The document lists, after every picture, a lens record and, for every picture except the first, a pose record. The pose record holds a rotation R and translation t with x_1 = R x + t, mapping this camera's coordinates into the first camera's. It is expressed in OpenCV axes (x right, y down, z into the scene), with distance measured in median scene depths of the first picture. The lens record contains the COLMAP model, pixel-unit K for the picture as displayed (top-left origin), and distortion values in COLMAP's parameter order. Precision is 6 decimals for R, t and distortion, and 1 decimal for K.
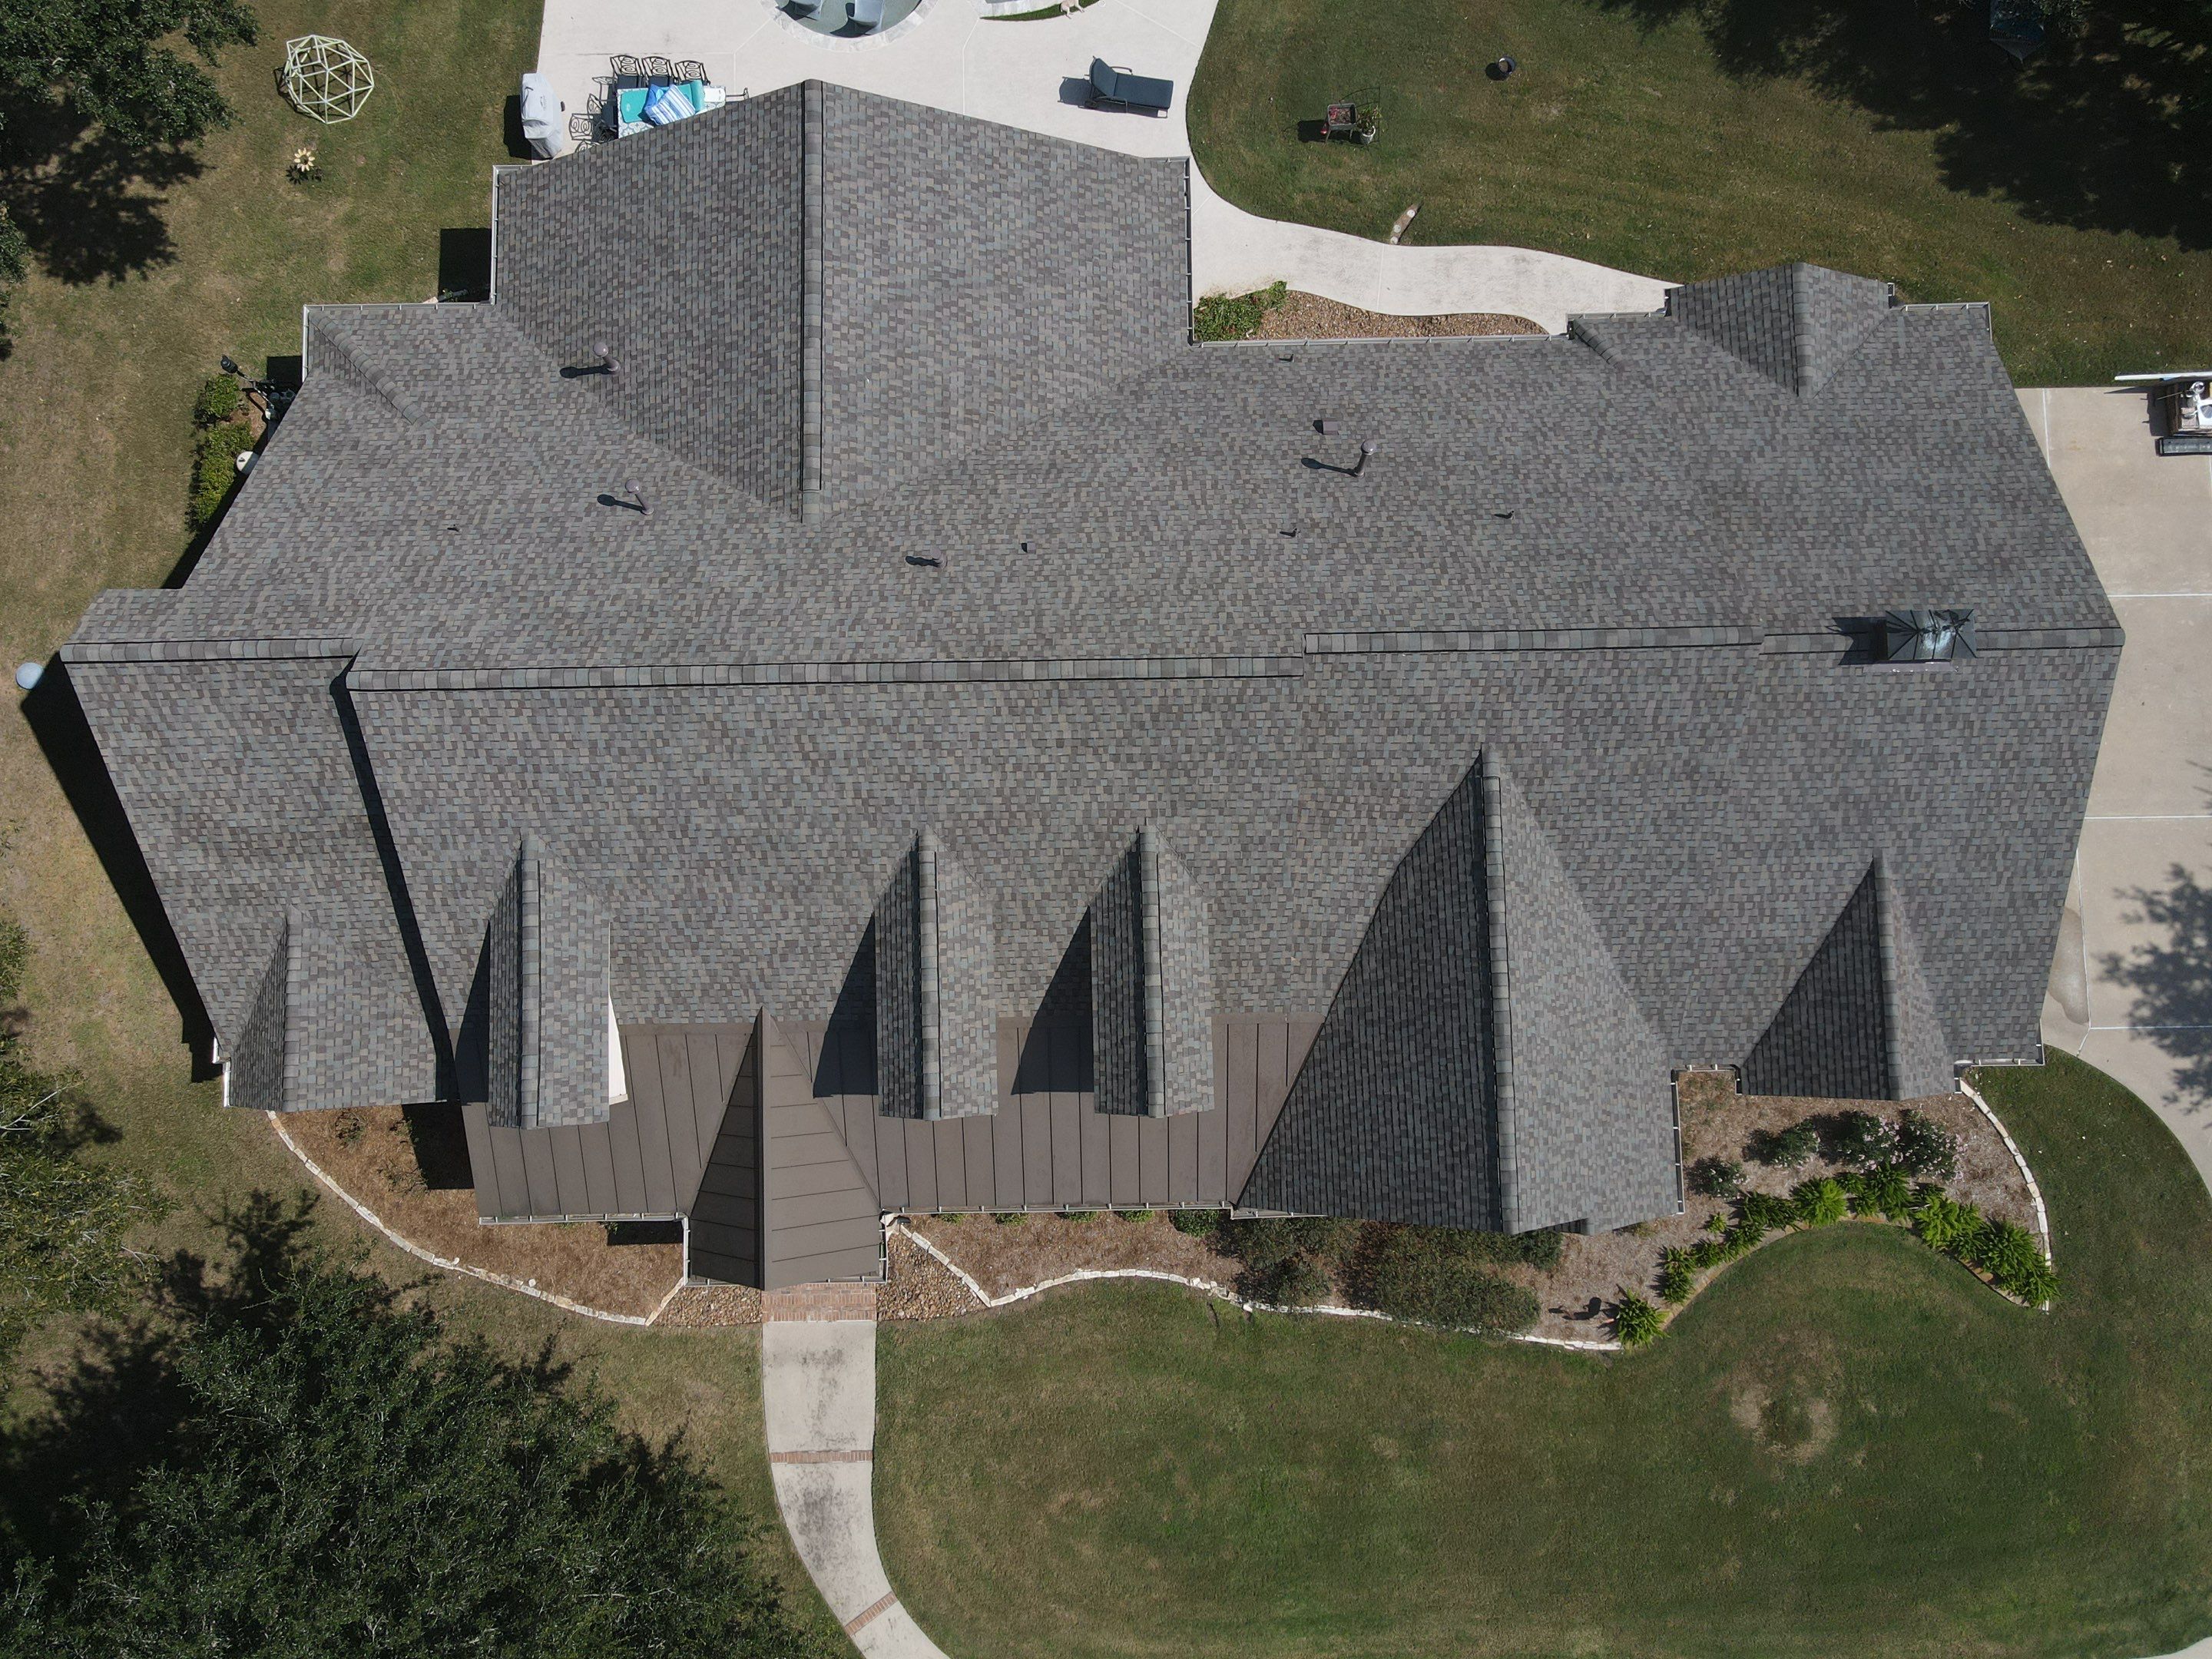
lens RADIAL K [[1597.6, 0, 1093.7], [0, 1597.6, 831.1], [0, 0, 1]] dist [0.081465, -0.080133]
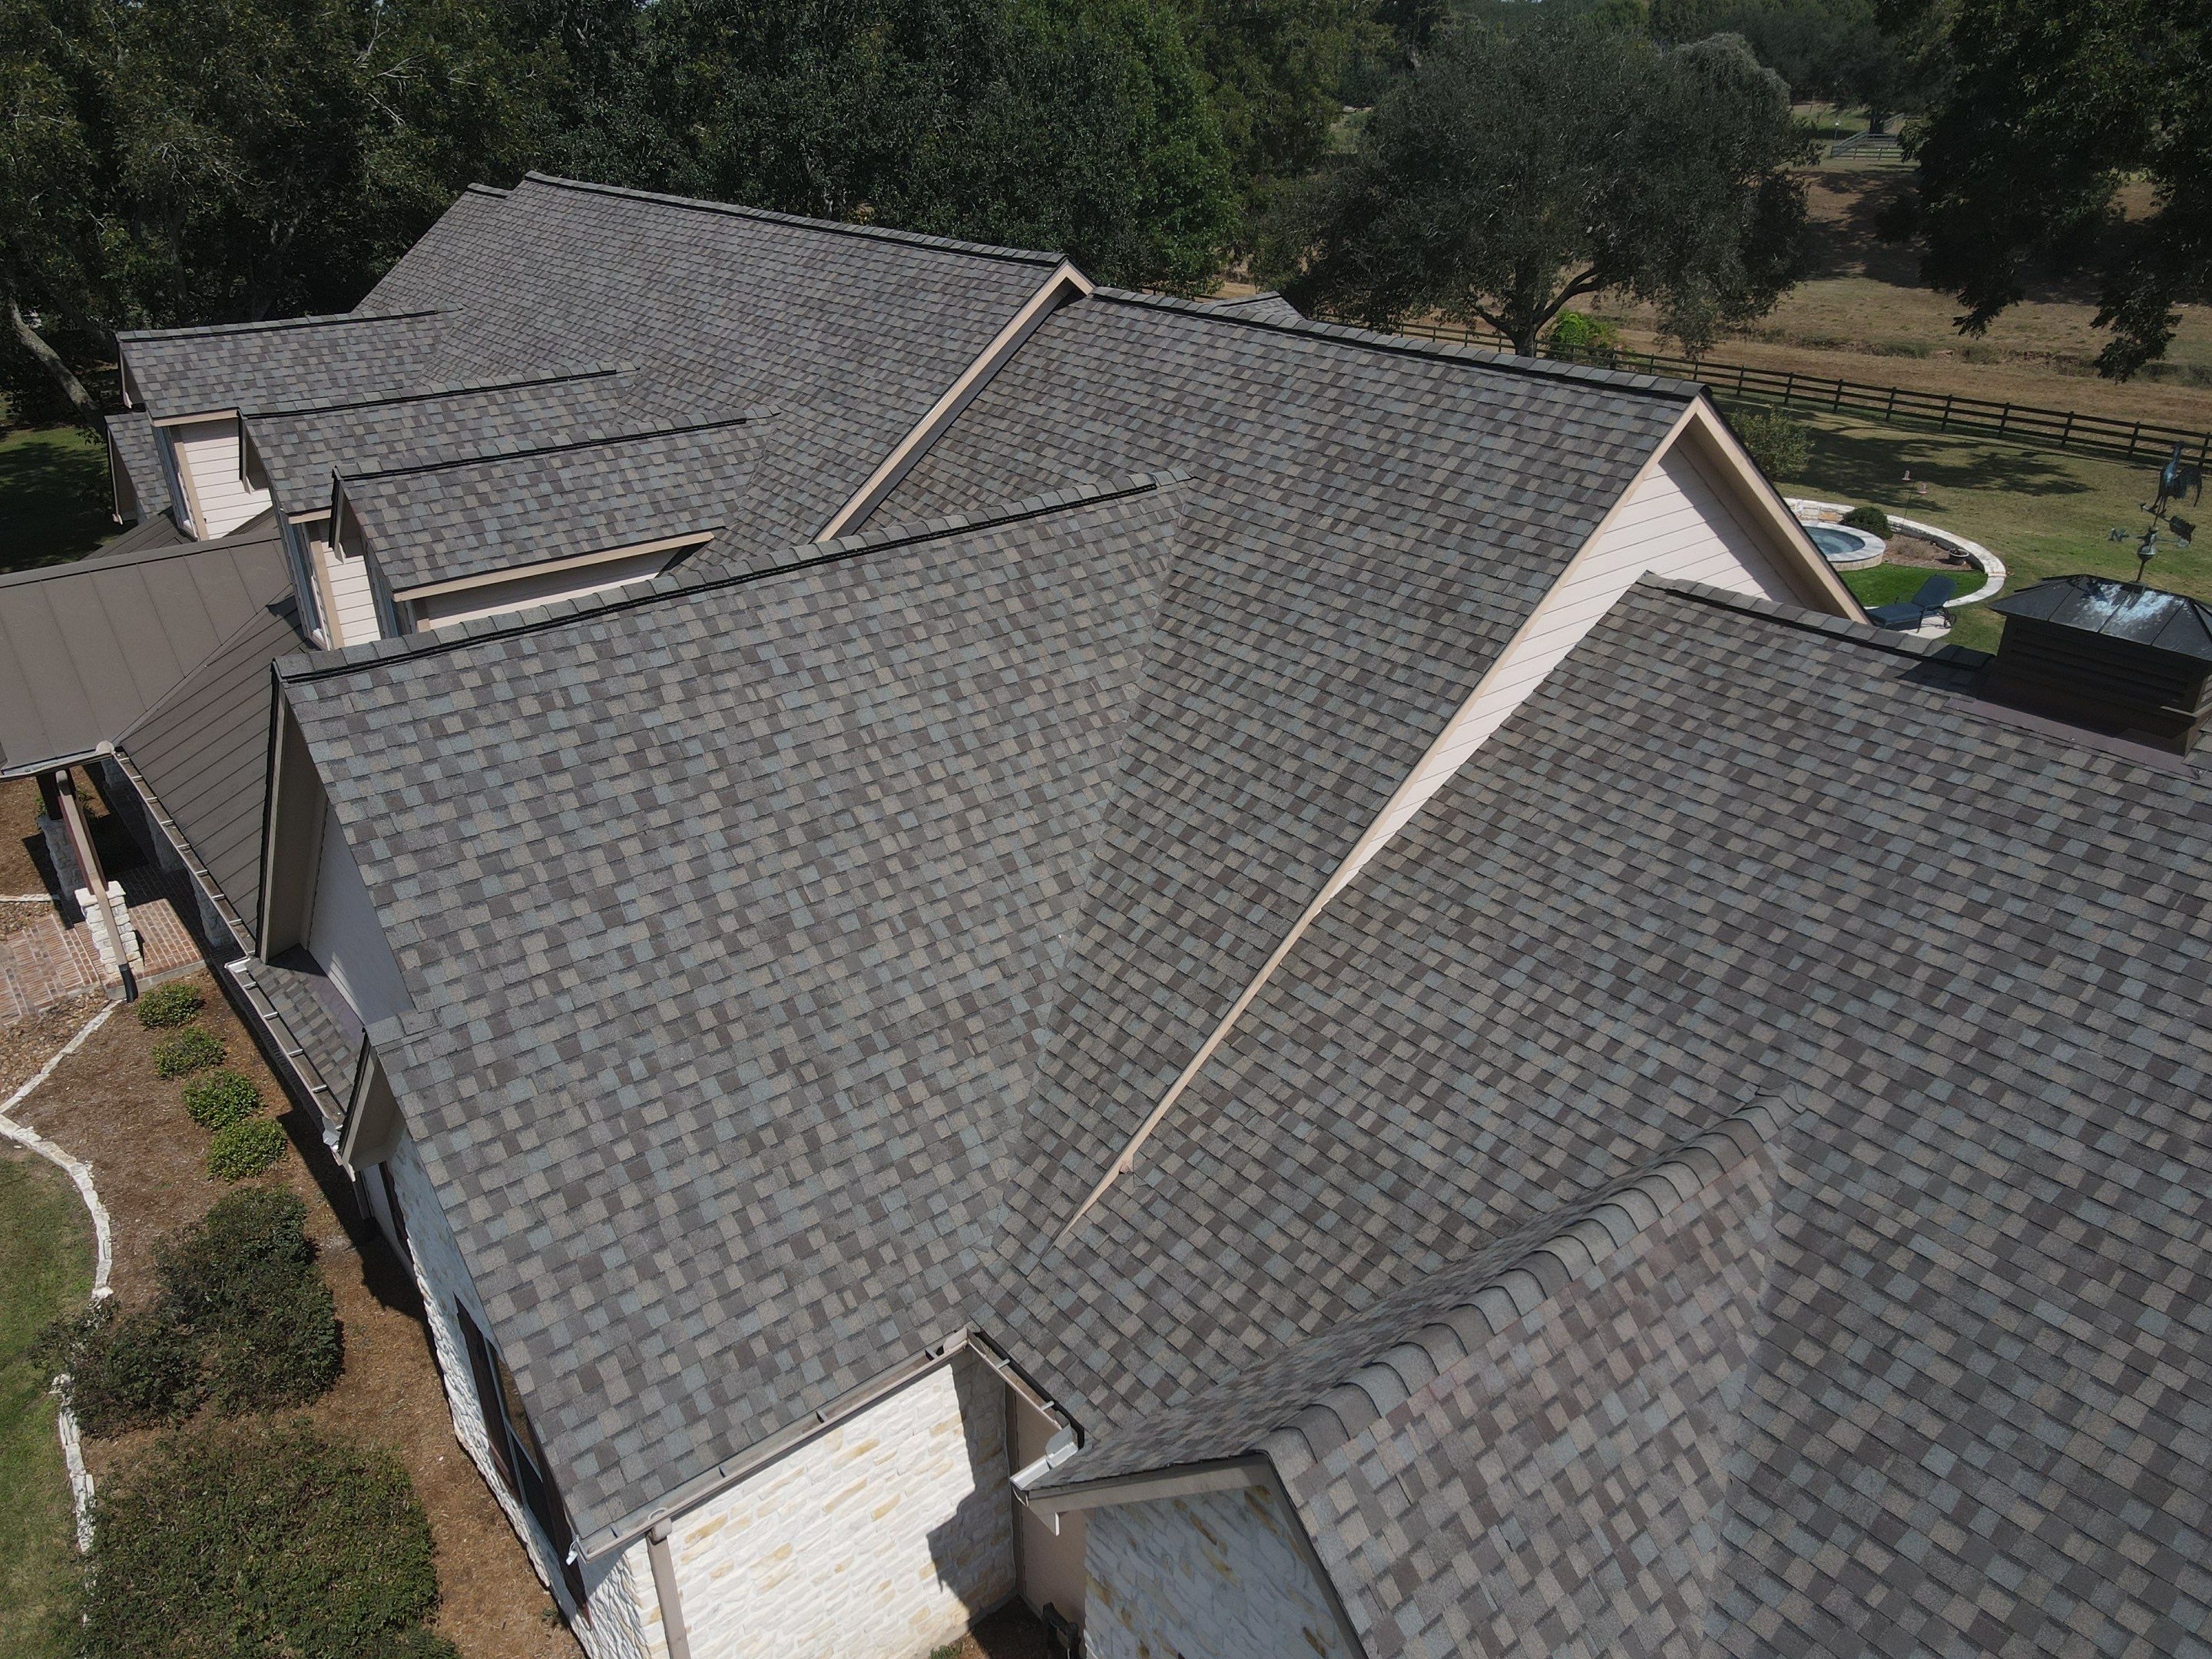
lens RADIAL K [[1597.6, 0, 1093.7], [0, 1597.6, 831.1], [0, 0, 1]] dist [0.081465, -0.080133]
pose [[0.606840, 0.337916, -0.719415, 0.541982], [-0.790036, 0.355643, -0.499362, 0.241204], [0.087112, 0.871396, 0.482784, 0.674822]]
